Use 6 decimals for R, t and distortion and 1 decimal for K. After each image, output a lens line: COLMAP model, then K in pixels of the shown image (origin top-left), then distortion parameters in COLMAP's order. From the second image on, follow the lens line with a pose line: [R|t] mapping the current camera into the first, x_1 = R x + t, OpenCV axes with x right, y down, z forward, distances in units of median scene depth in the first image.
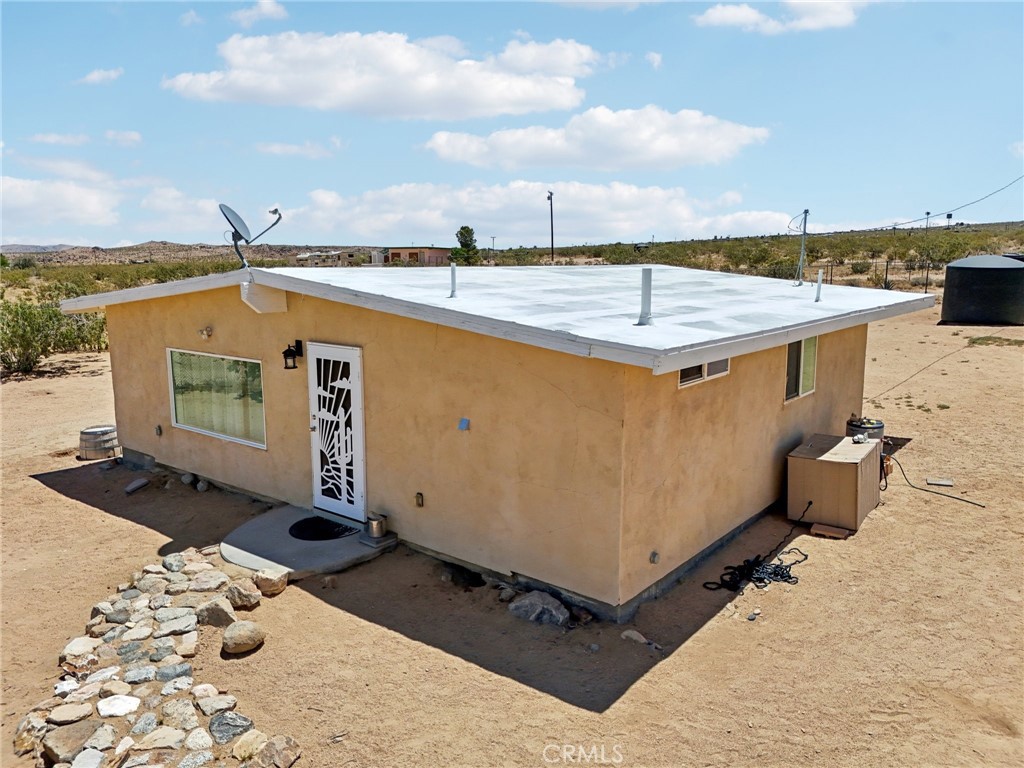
lens RADIAL K [[765.3, 0, 513.2], [0, 765.3, 384.4], [0, 0, 1]] dist [0.046110, -0.032482]
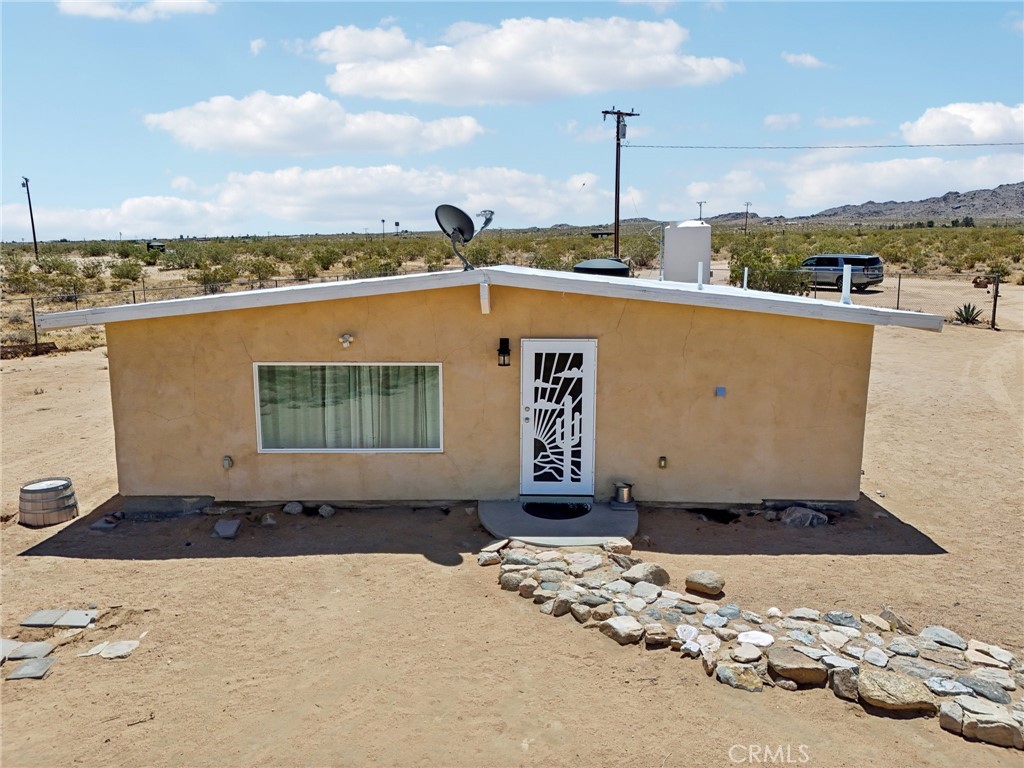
lens RADIAL K [[765.3, 0, 513.2], [0, 765.3, 384.4], [0, 0, 1]] dist [0.046110, -0.032482]
pose [[0.795826, -0.096767, 0.597743, -0.924582], [0.097898, 0.994723, 0.030693, -0.026324], [-0.597559, 0.034092, 0.801100, 0.167636]]
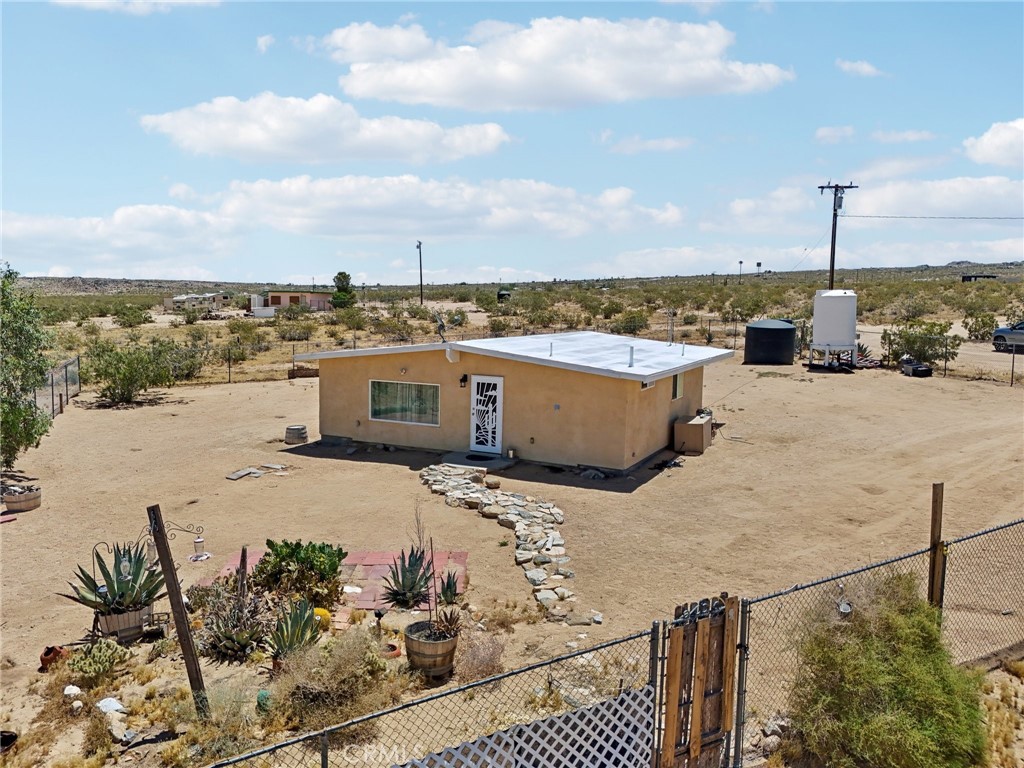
lens RADIAL K [[765.3, 0, 513.2], [0, 765.3, 384.4], [0, 0, 1]] dist [0.046110, -0.032482]
pose [[0.980316, -0.009401, 0.197209, -0.595774], [0.019247, 0.998659, -0.048066, 0.082500], [-0.196493, 0.050916, 0.979182, -1.217846]]
